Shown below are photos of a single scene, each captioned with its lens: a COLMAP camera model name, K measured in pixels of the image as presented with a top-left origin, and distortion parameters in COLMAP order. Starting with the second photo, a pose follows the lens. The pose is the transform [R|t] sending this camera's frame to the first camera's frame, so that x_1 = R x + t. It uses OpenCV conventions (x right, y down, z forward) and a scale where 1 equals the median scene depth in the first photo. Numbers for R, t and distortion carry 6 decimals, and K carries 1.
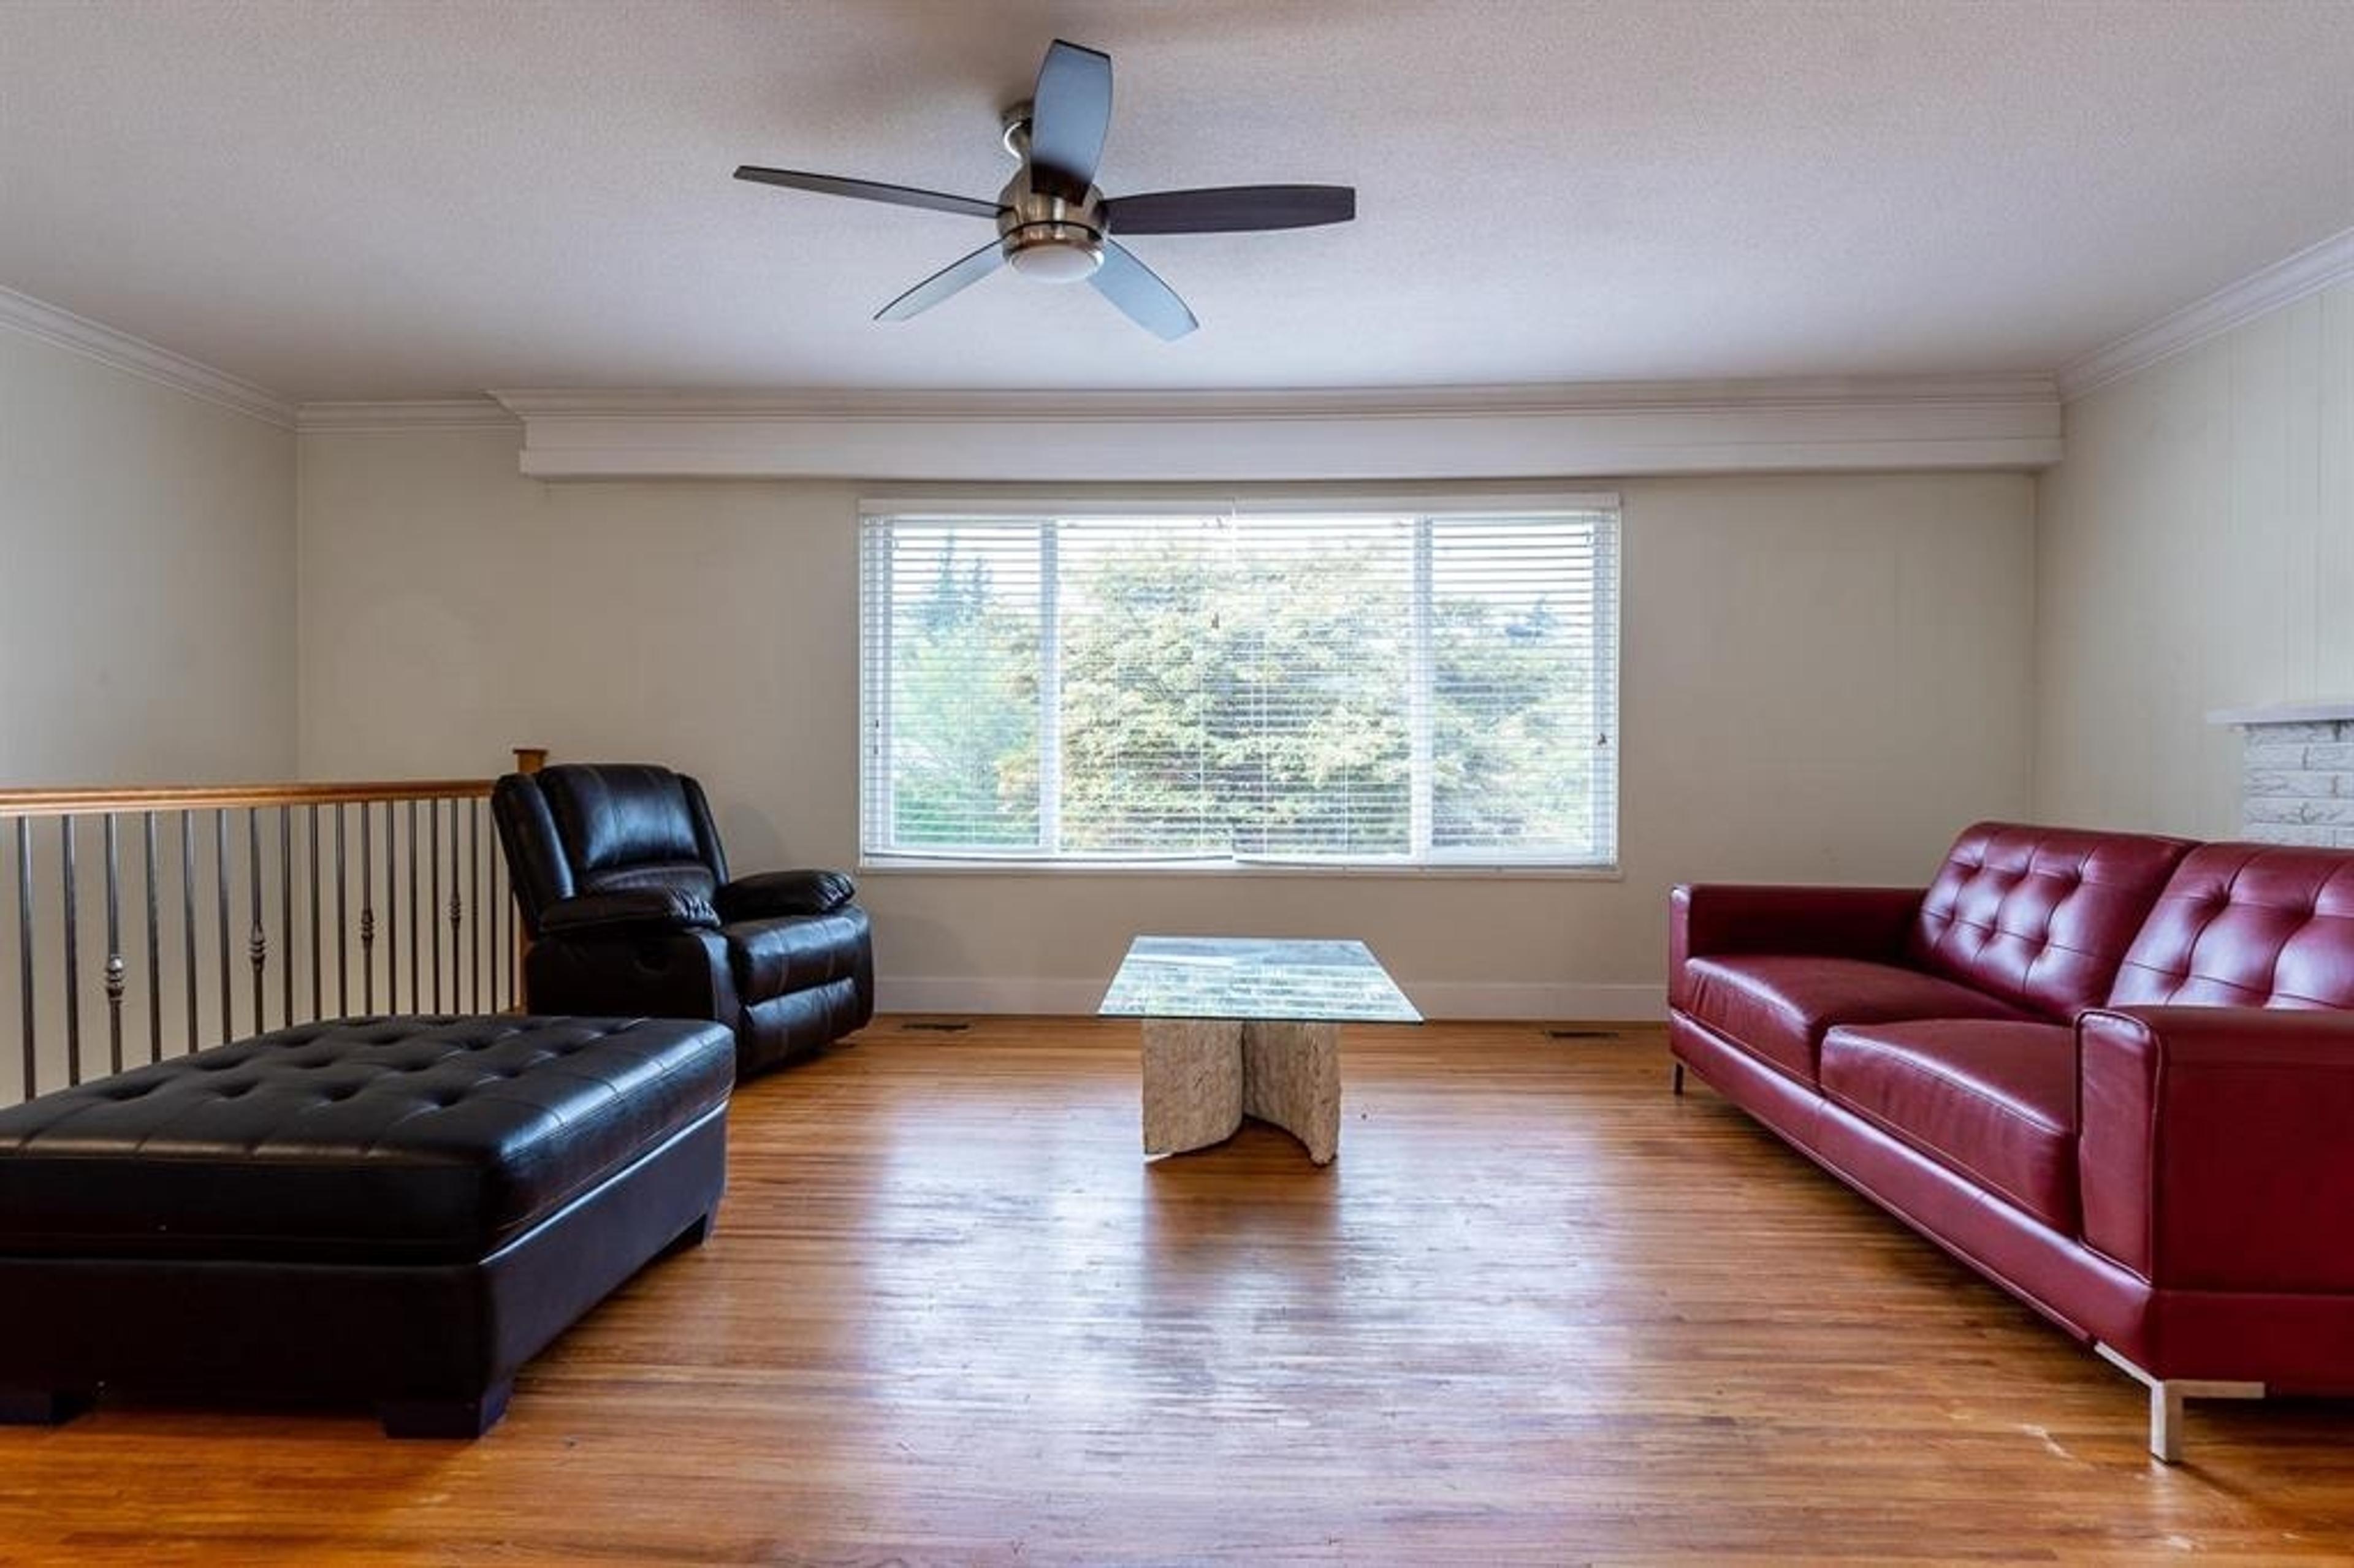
lens RADIAL K [[1209.0, 0, 1177.0], [0, 1209.0, 784.0], [0, 0, 1]] dist [0.012701, -0.000438]
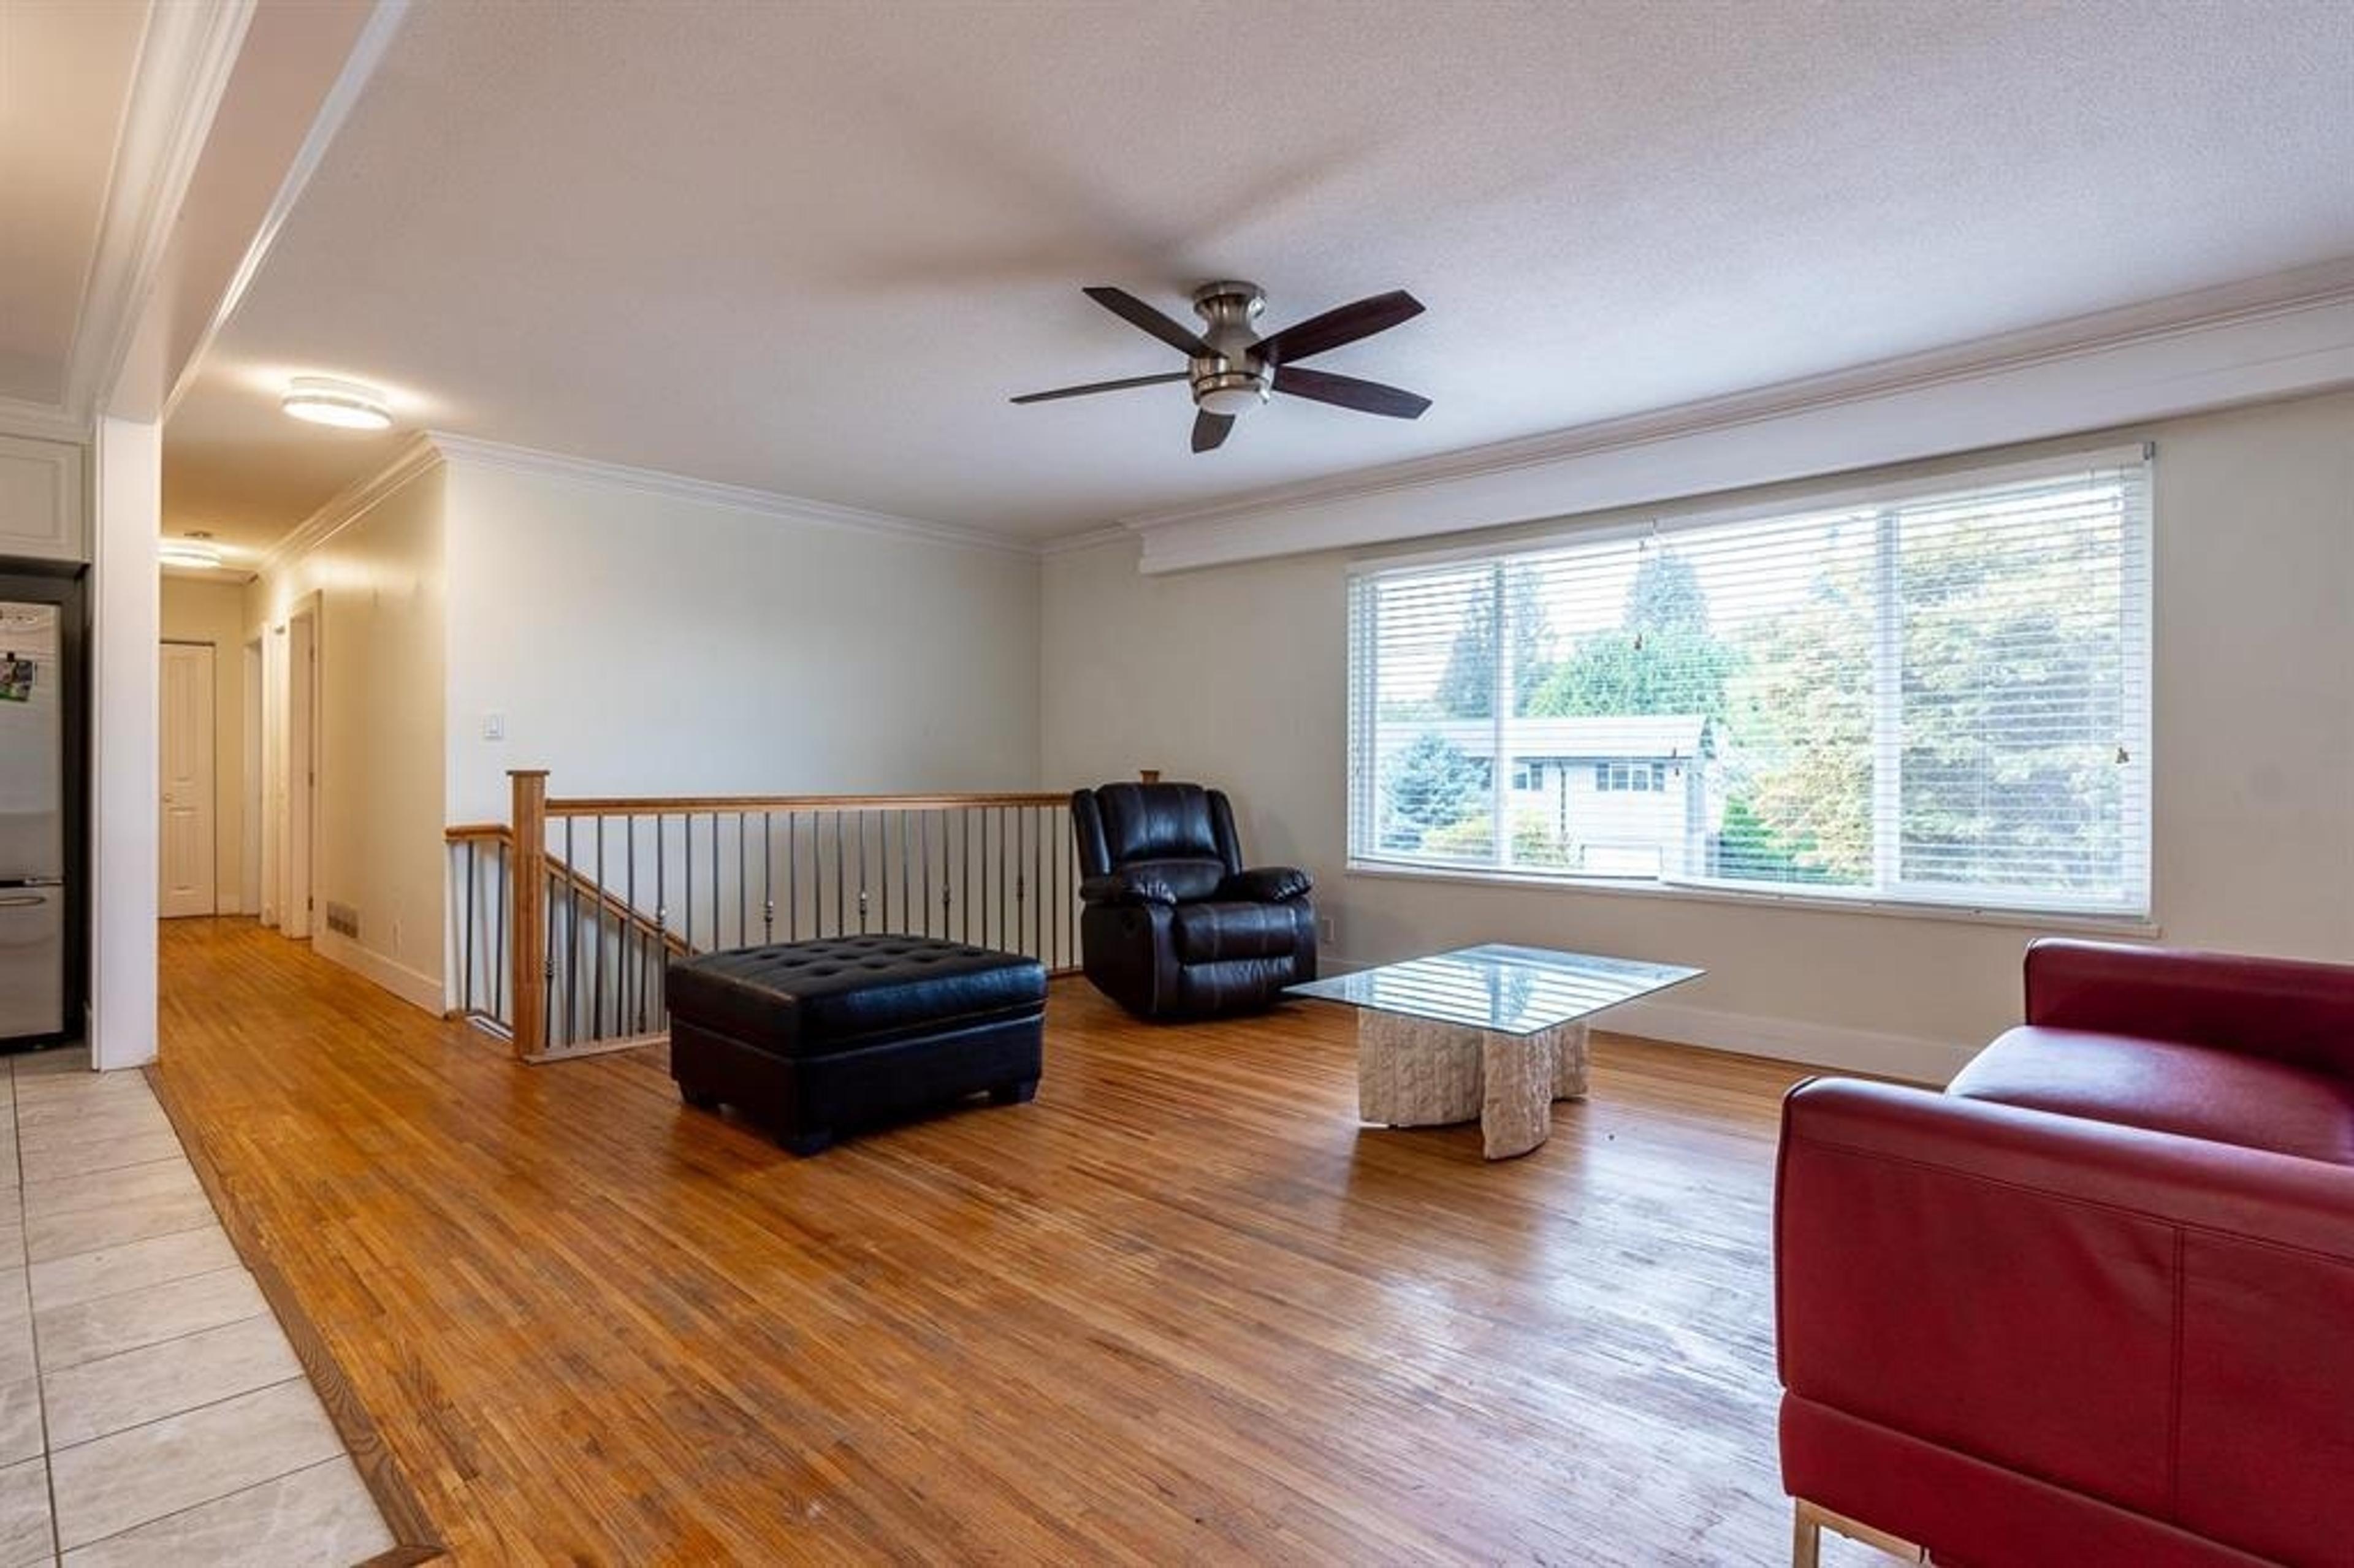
lens RADIAL K [[1184.6, 0, 1193.7], [0, 1184.6, 768.5], [0, 0, 1]] dist [0.003607, 0.000061]
pose [[0.750462, -0.002909, -0.660907, 0.434179], [-0.012550, 0.999747, -0.018652, -0.007328], [0.660794, 0.022292, 0.750236, 0.019349]]
